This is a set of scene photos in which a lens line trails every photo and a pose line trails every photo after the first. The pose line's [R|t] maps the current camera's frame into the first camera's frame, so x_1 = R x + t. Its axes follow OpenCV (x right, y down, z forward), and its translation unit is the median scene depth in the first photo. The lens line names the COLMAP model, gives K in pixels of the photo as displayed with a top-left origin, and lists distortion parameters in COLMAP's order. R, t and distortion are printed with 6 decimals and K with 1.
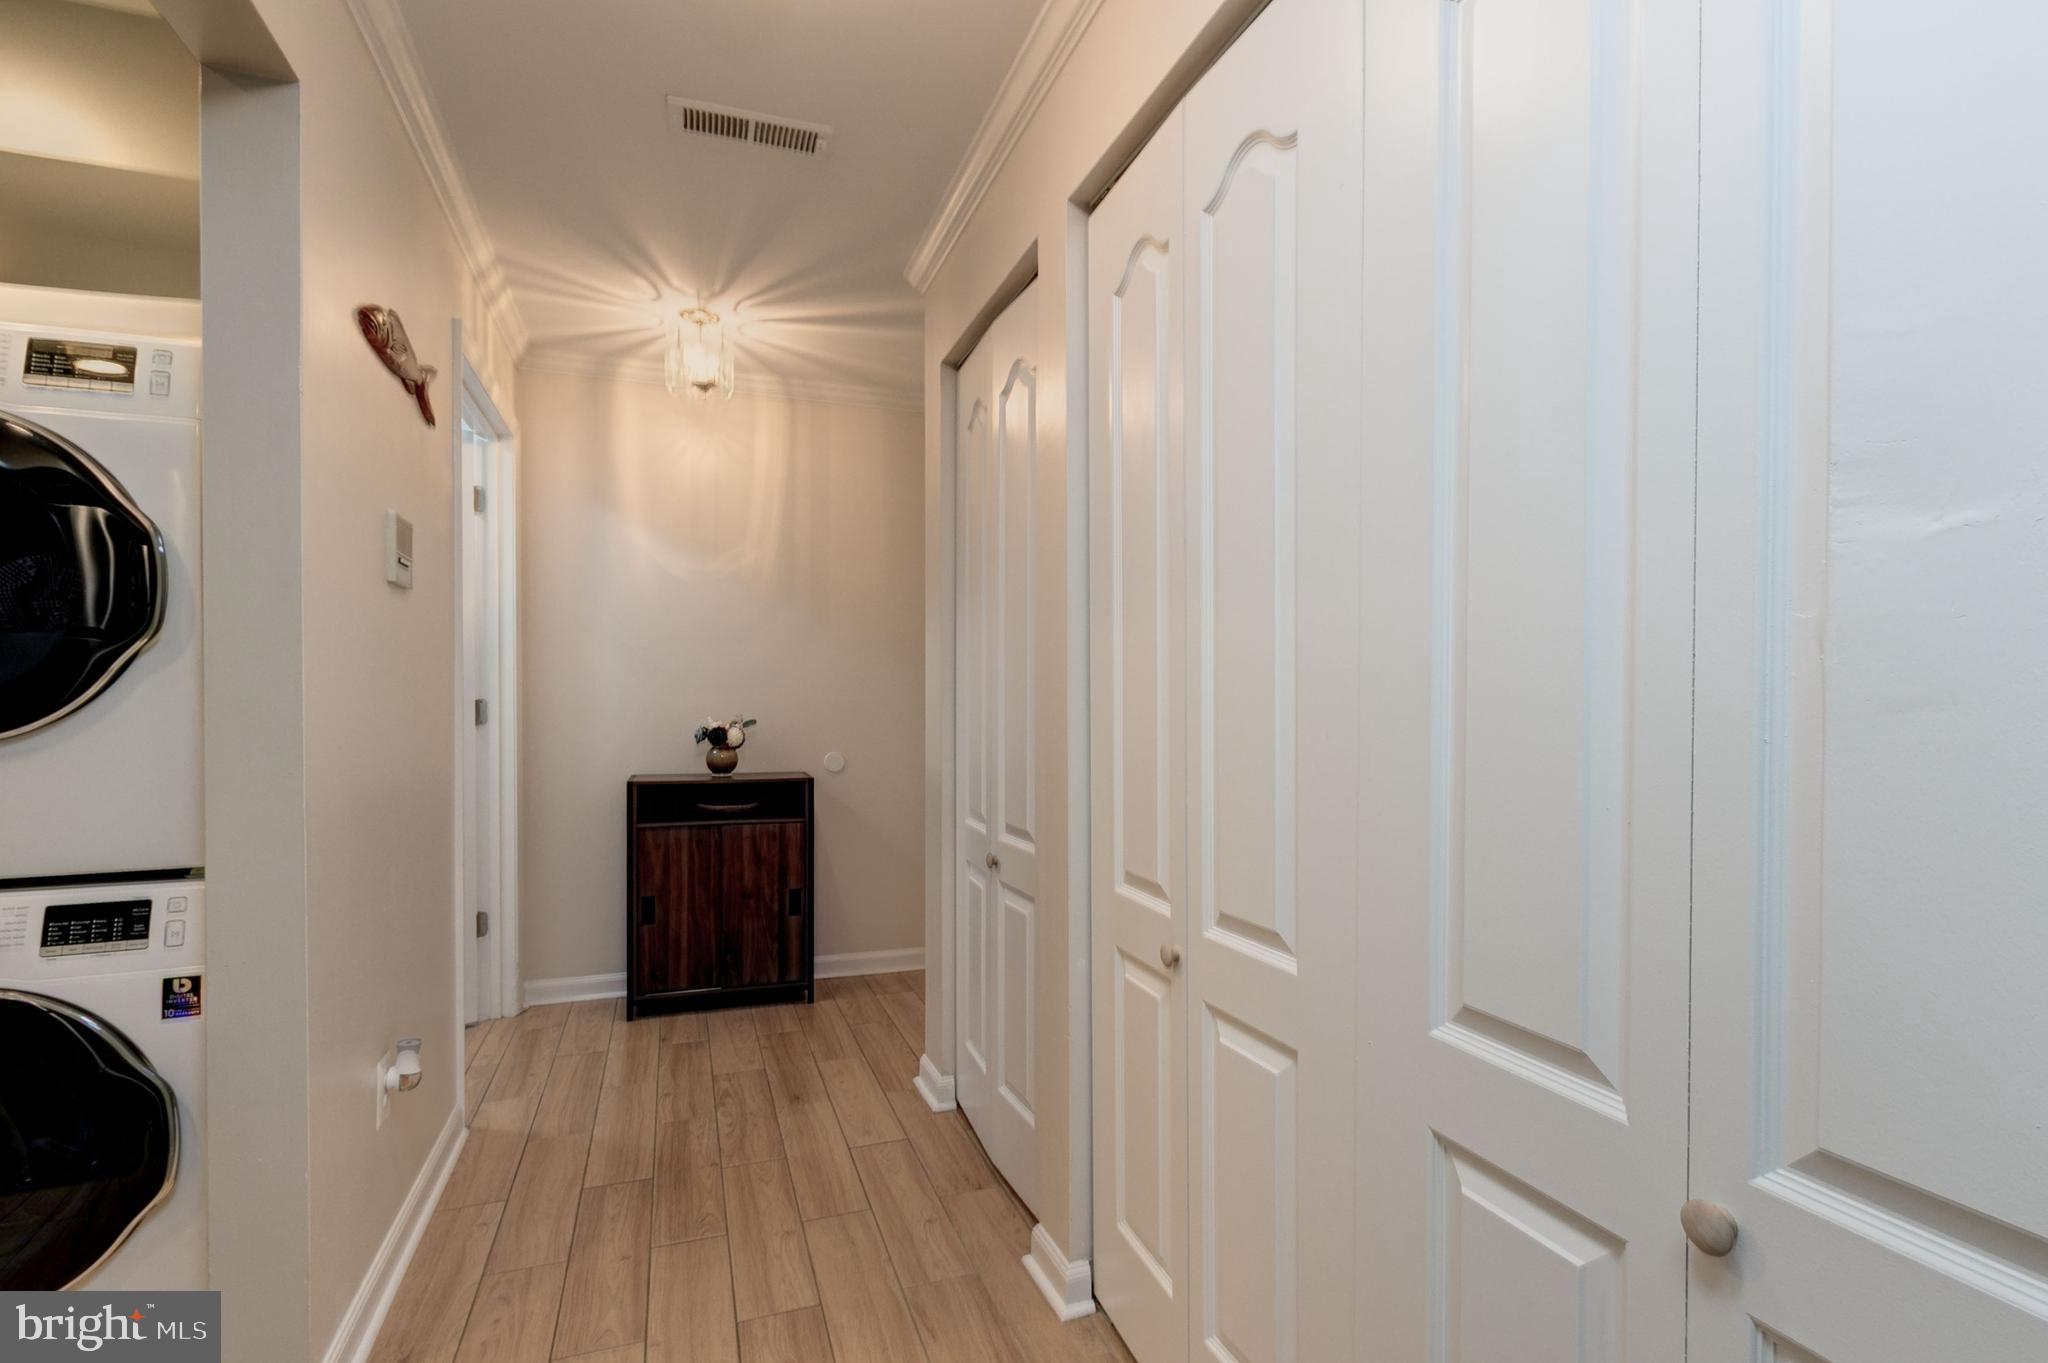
lens RADIAL K [[962.3, 0, 1015.5], [0, 962.3, 709.9], [0, 0, 1]] dist [0.003461, -0.001962]
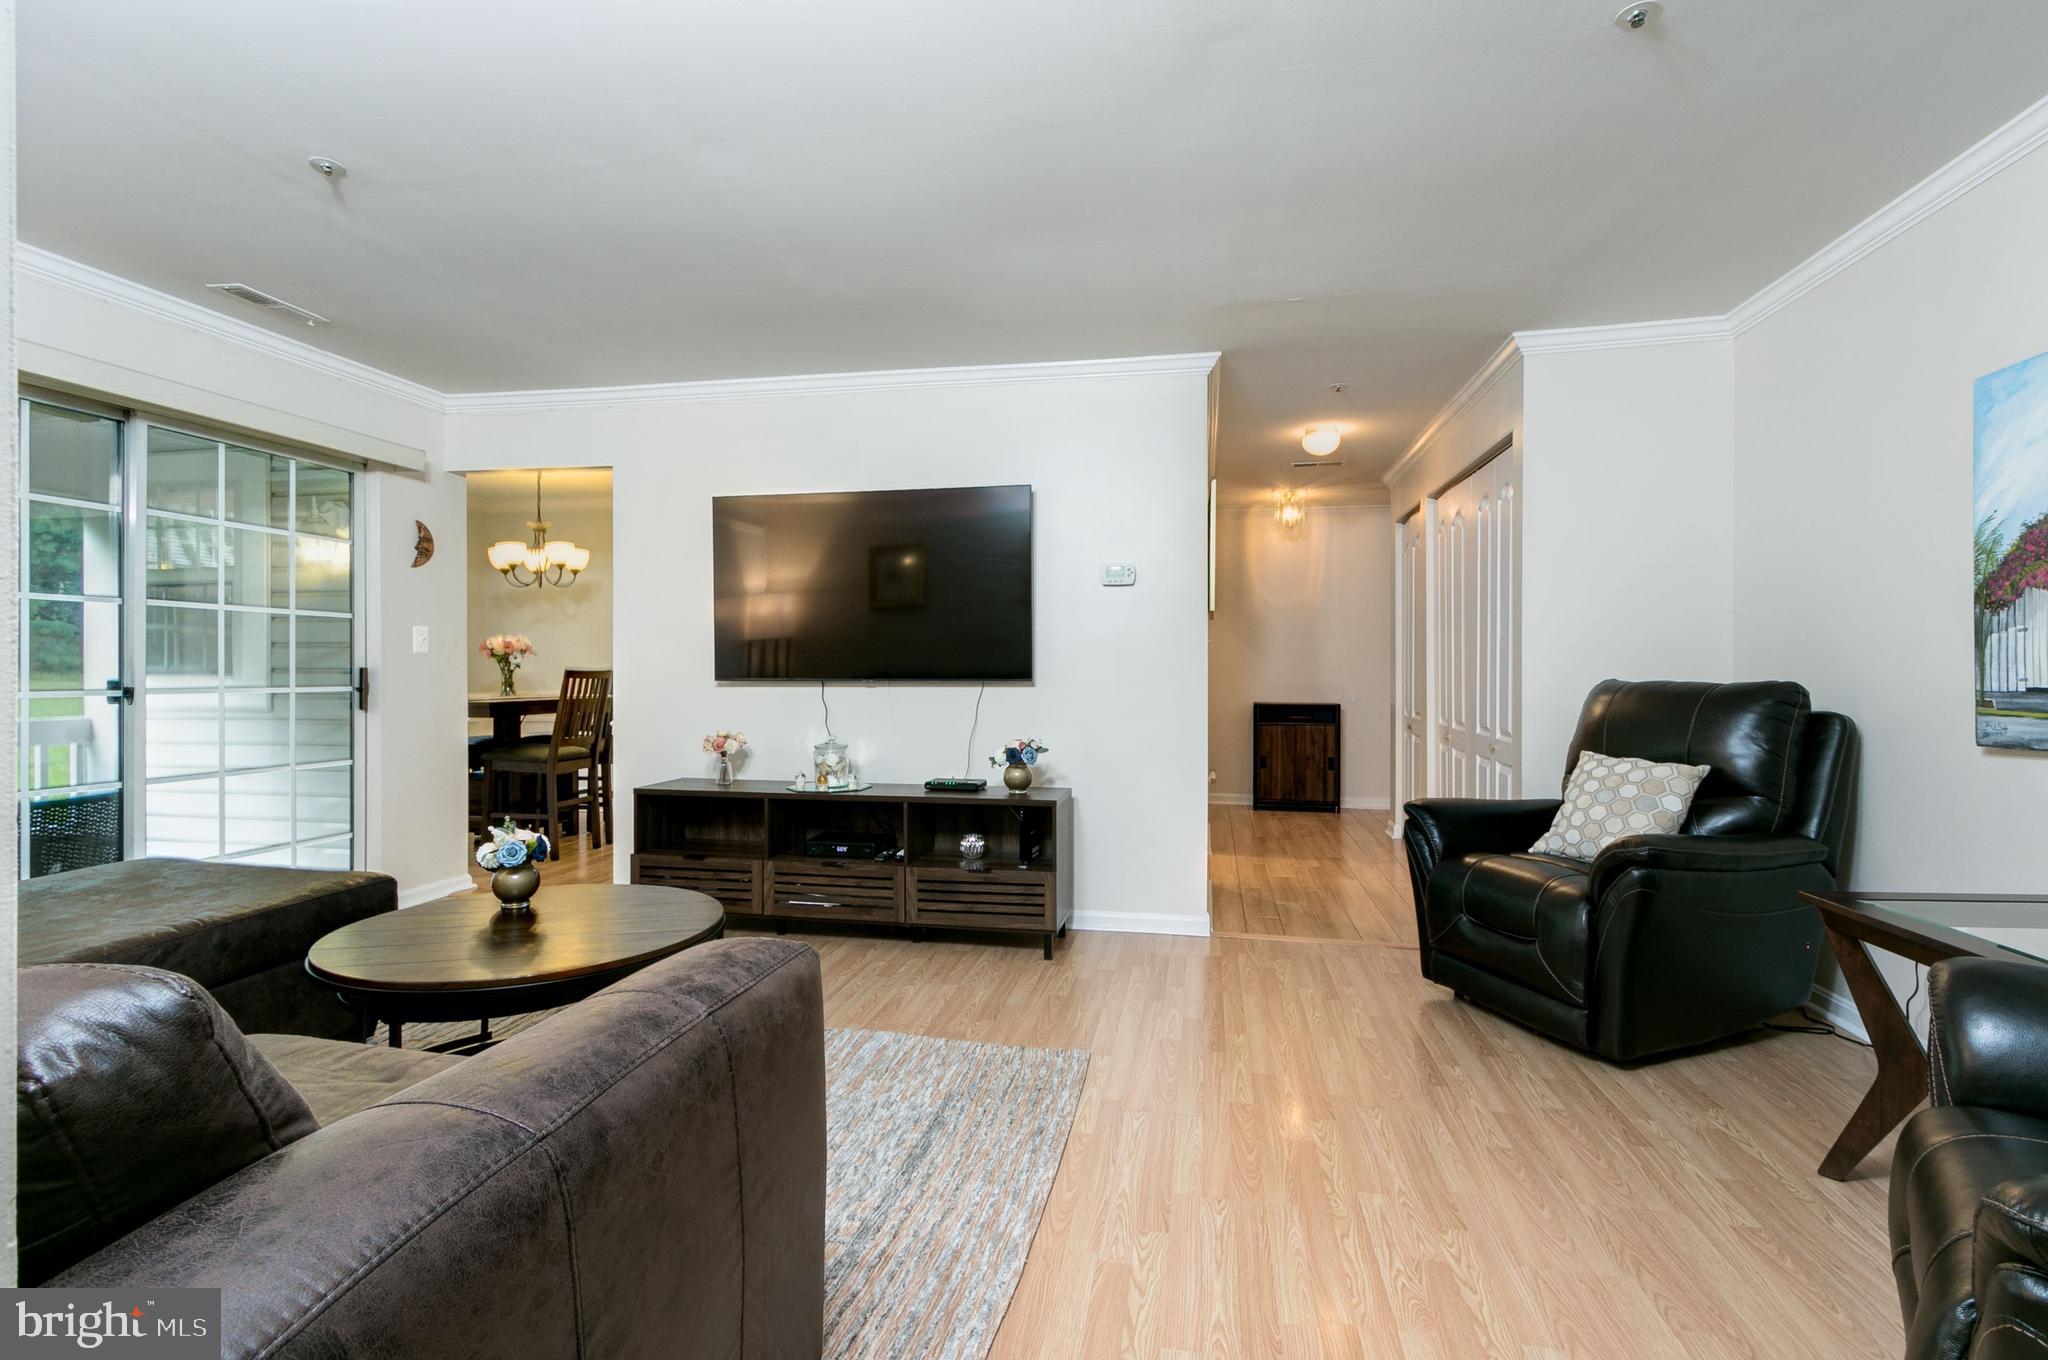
lens RADIAL K [[962.3, 0, 1032.3], [0, 962.3, 682.7], [0, 0, 1]] dist [0.003461, -0.001962]
pose [[0.868282, 0.002537, -0.496064, 0.248122], [-0.003570, 0.999993, -0.001135, 0.031334], [0.496058, 0.002757, 0.868285, -1.159300]]
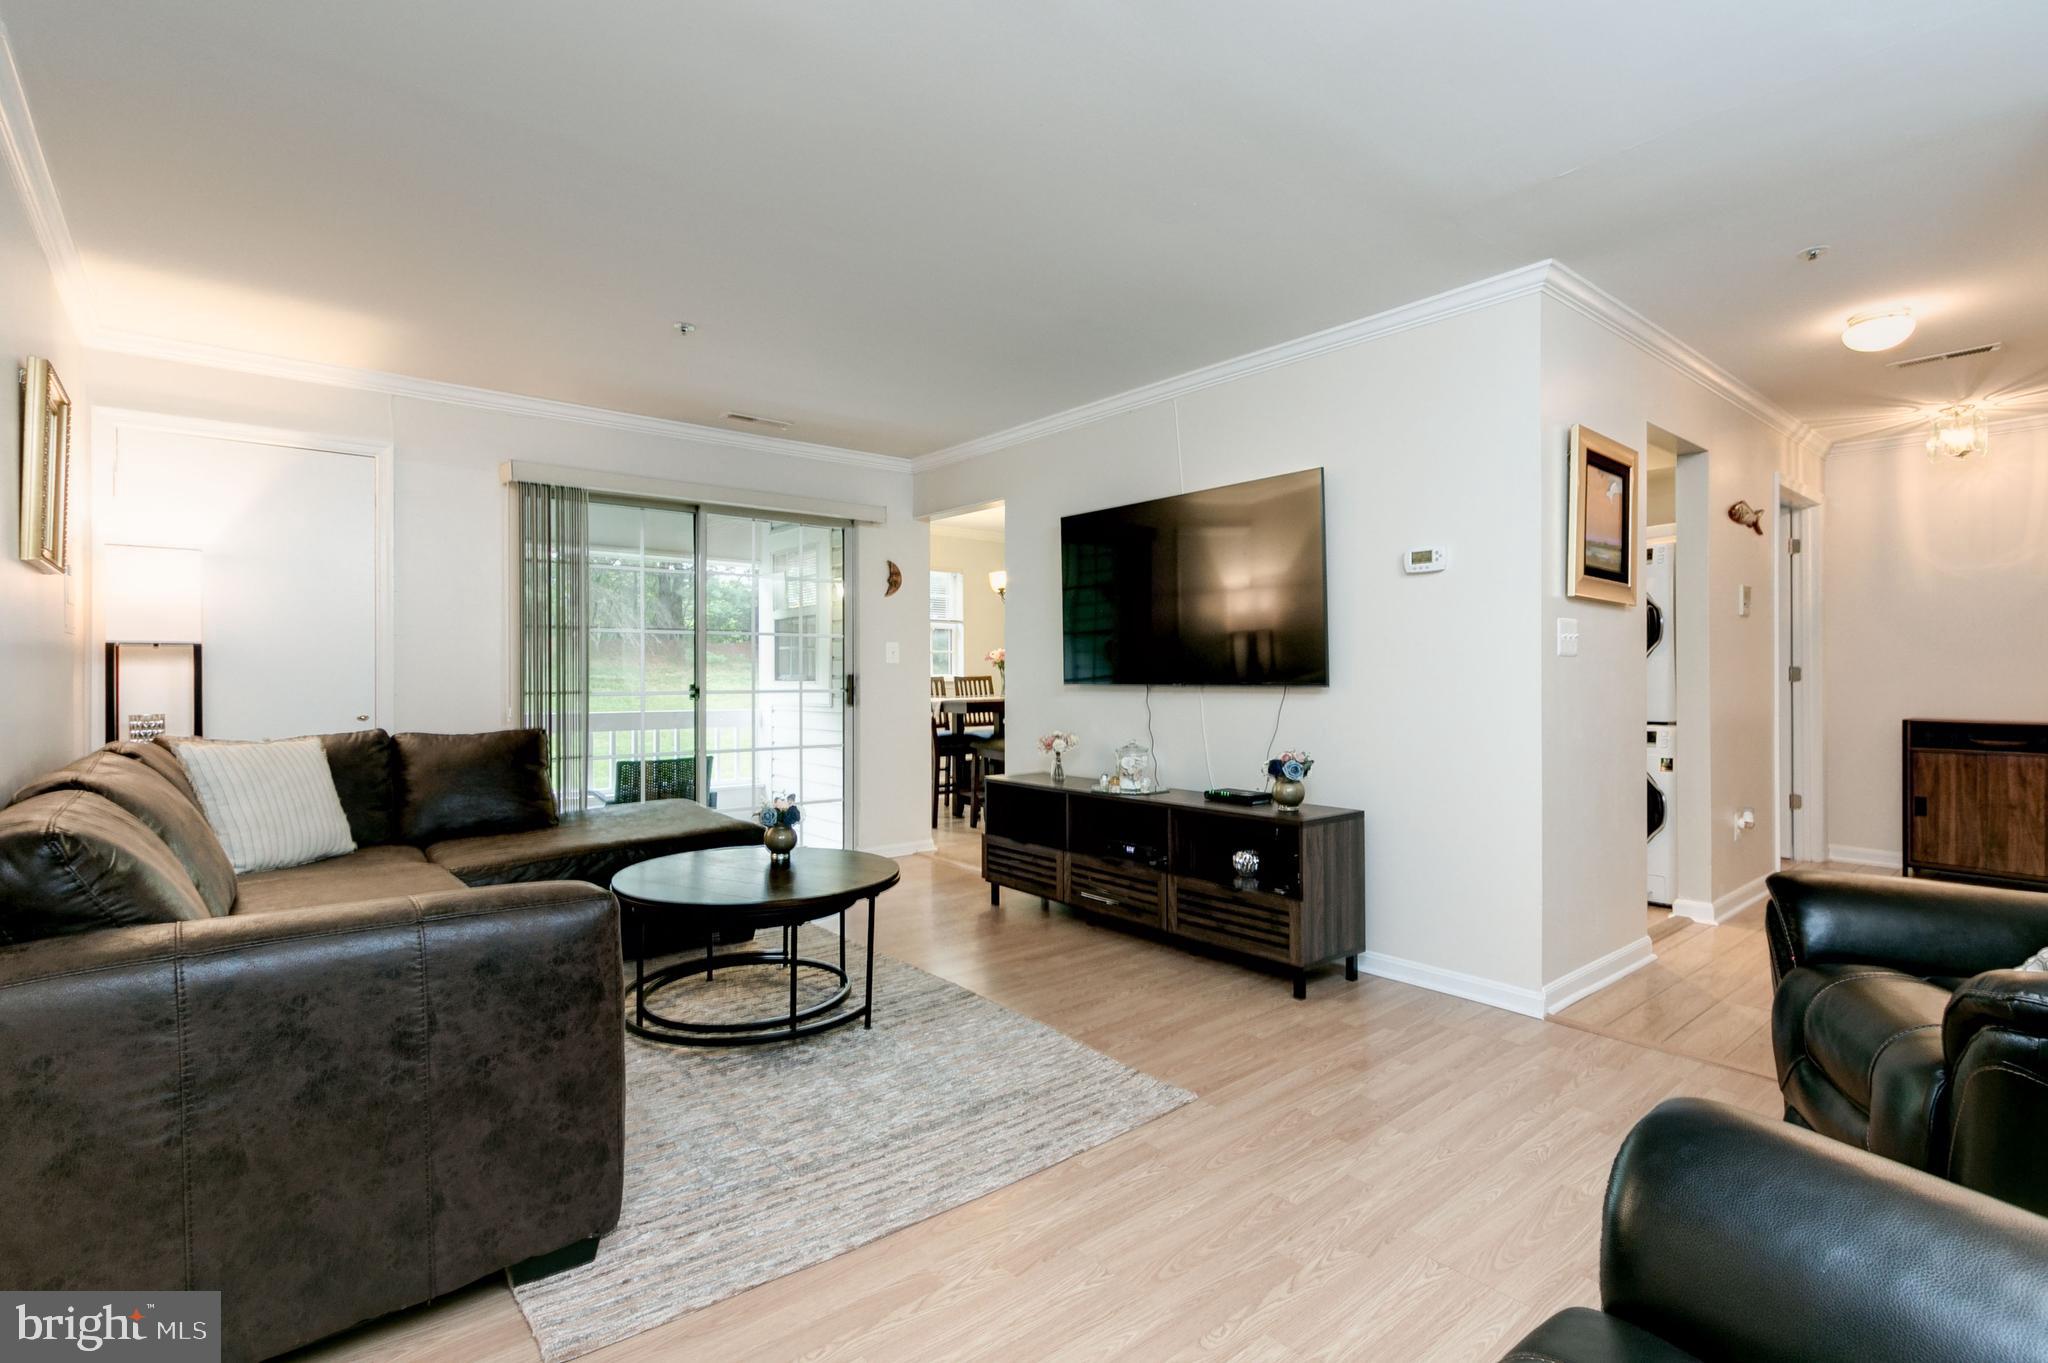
lens RADIAL K [[962.3, 0, 1013.3], [0, 962.3, 679.8], [0, 0, 1]] dist [0.003461, -0.001962]
pose [[0.346805, -0.000658, -0.937937, 0.524868], [-0.007320, 0.999967, -0.003408, 0.026870], [0.937909, 0.008048, 0.346789, -0.827179]]
